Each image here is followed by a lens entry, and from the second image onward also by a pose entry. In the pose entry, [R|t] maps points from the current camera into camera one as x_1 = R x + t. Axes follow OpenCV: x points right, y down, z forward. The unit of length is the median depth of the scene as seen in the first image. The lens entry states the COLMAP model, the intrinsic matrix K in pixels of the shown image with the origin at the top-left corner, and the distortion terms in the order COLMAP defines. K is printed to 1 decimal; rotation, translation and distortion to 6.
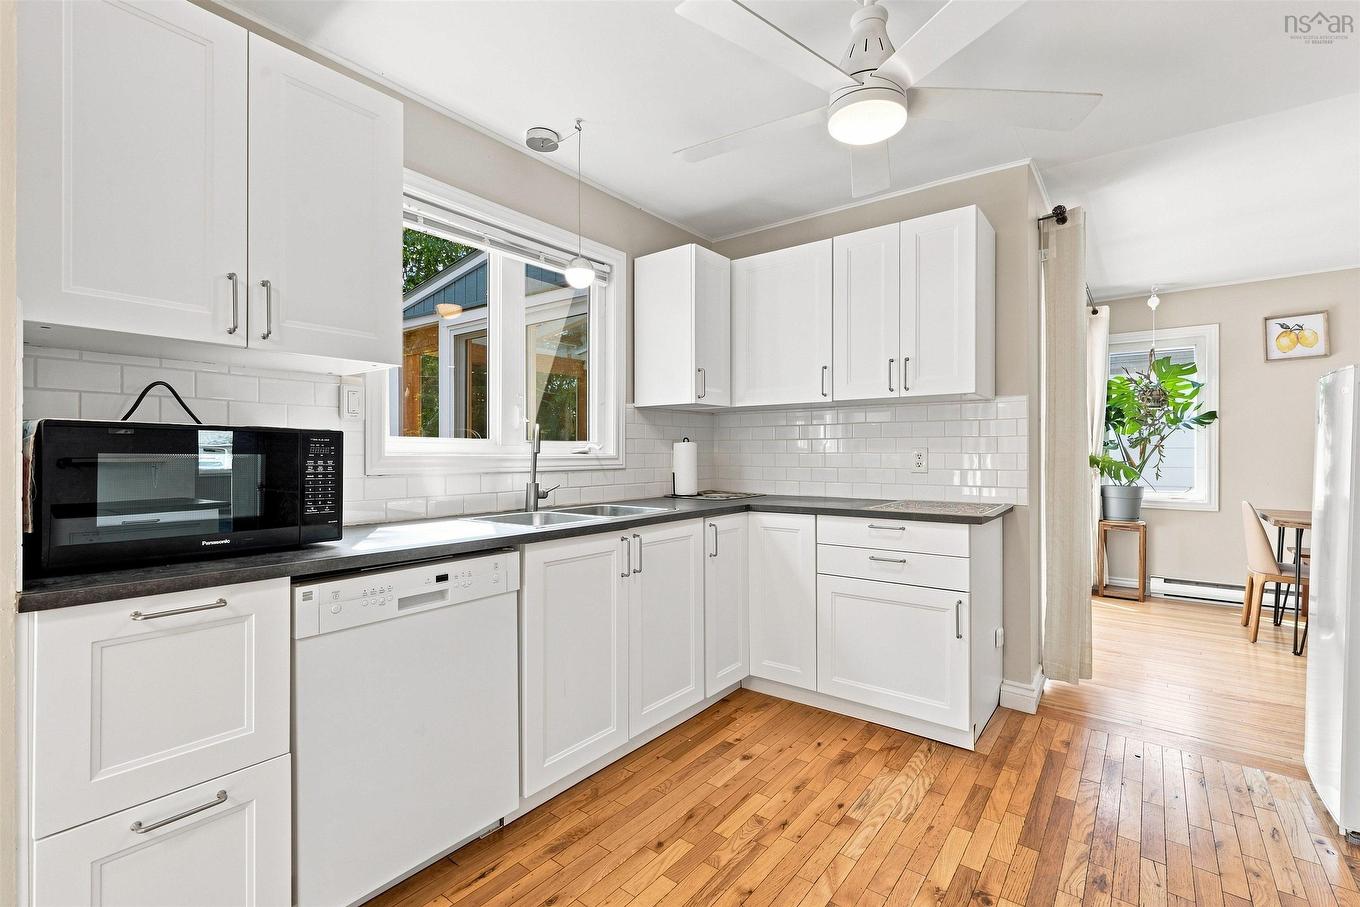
lens RADIAL K [[603.1, 0, 686.1], [0, 603.1, 454.8], [0, 0, 1]] dist [-0.002660, 0.000432]
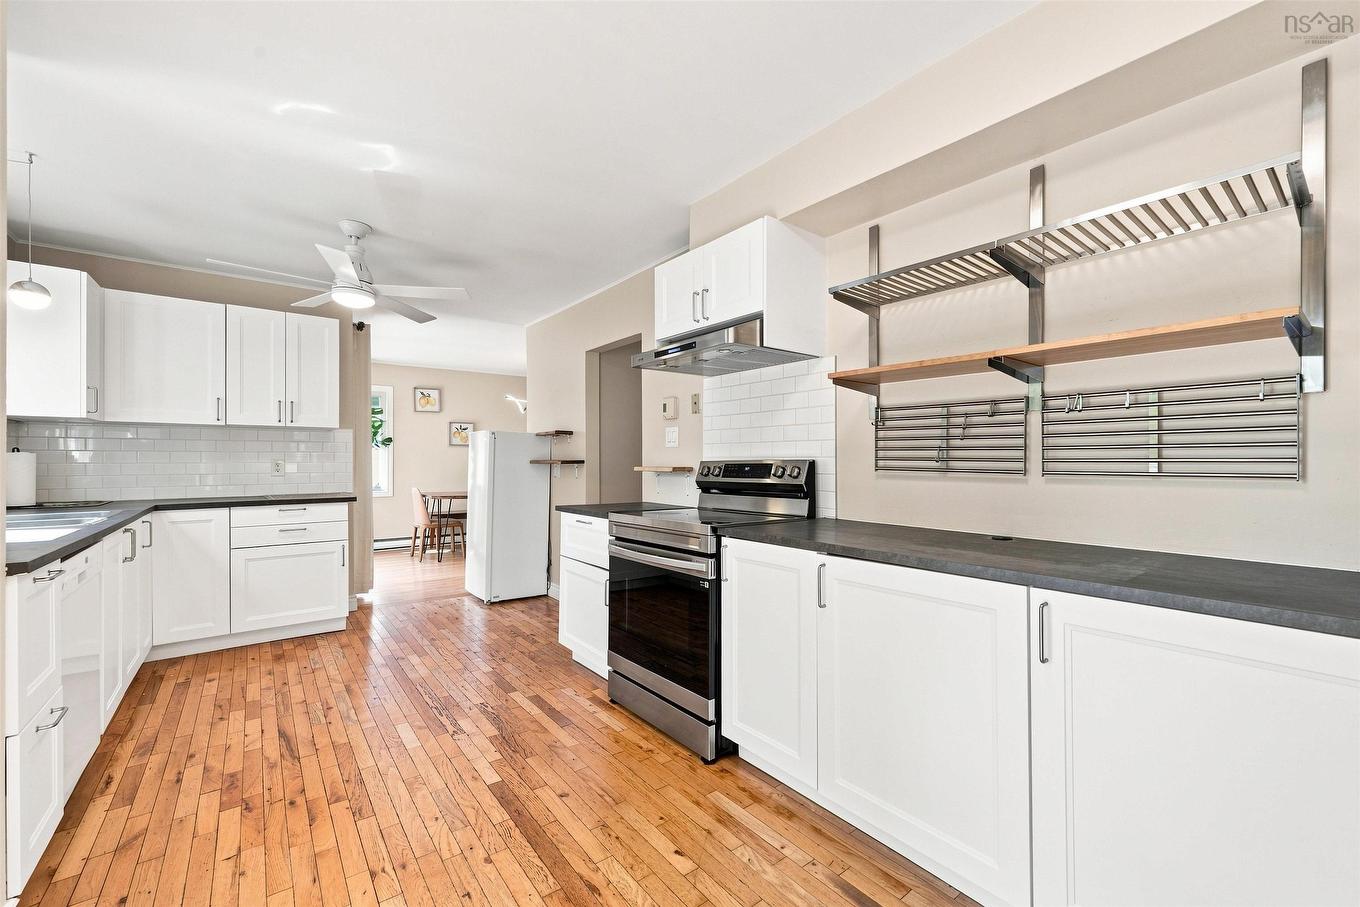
lens RADIAL K [[554.1, 0, 681.4], [0, 554.1, 462.4], [0, 0, 1]] dist [0.001905, -0.000126]
pose [[0.254335, -0.000440, 0.967116, -0.821817], [0.001438, 0.999999, 0.000077, -0.002957], [-0.967115, 0.001371, 0.254336, -0.365536]]
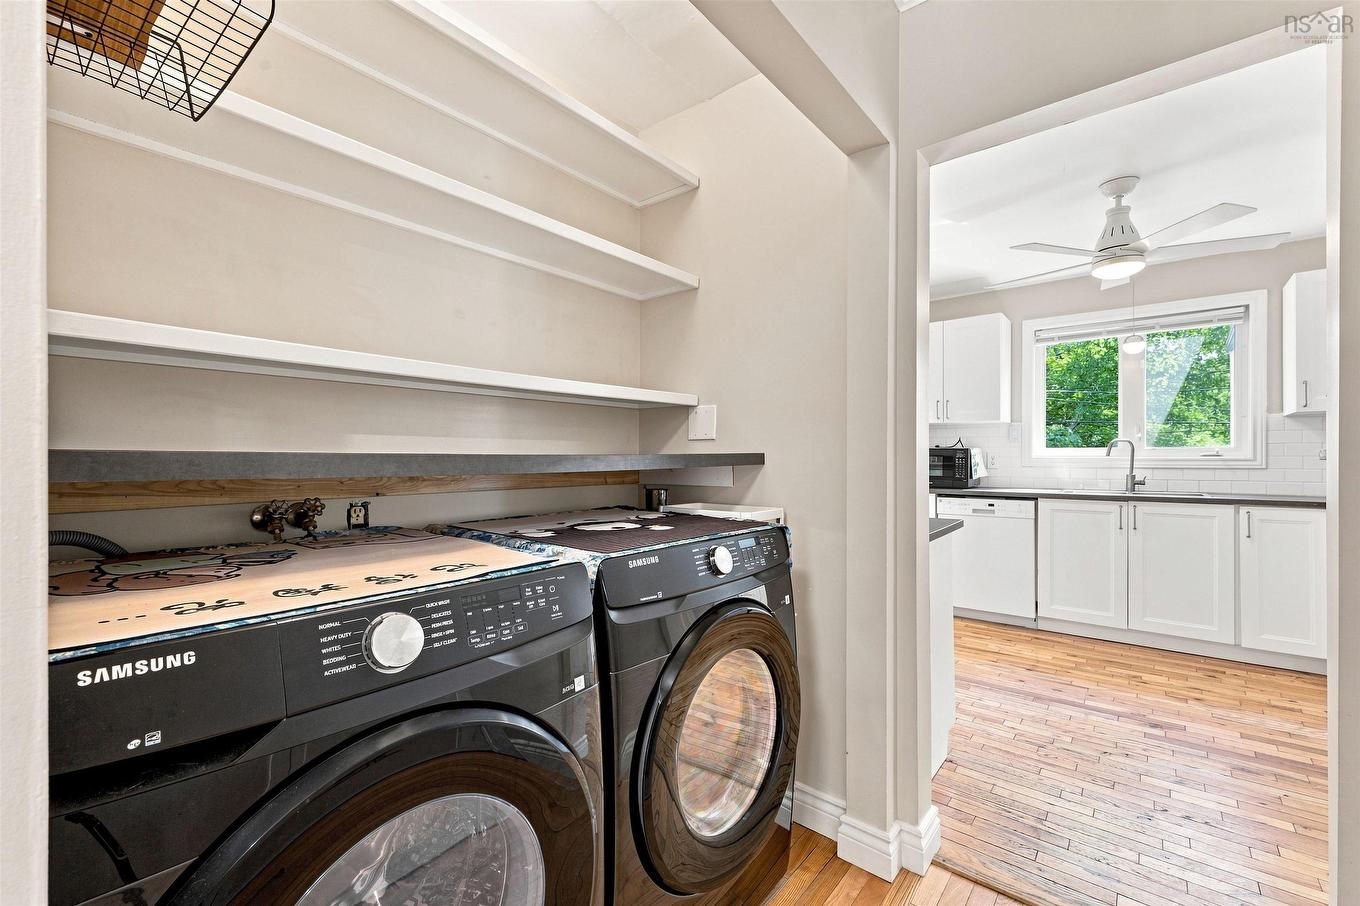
lens RADIAL K [[554.1, 0, 684.6], [0, 554.1, 460.7], [0, 0, 1]] dist [0.001905, -0.000126]
pose [[-0.036097, 0.003392, -0.999343, 1.331136], [-0.001441, 0.999993, 0.003446, 0.006321], [0.999347, 0.001564, -0.036092, -0.147996]]
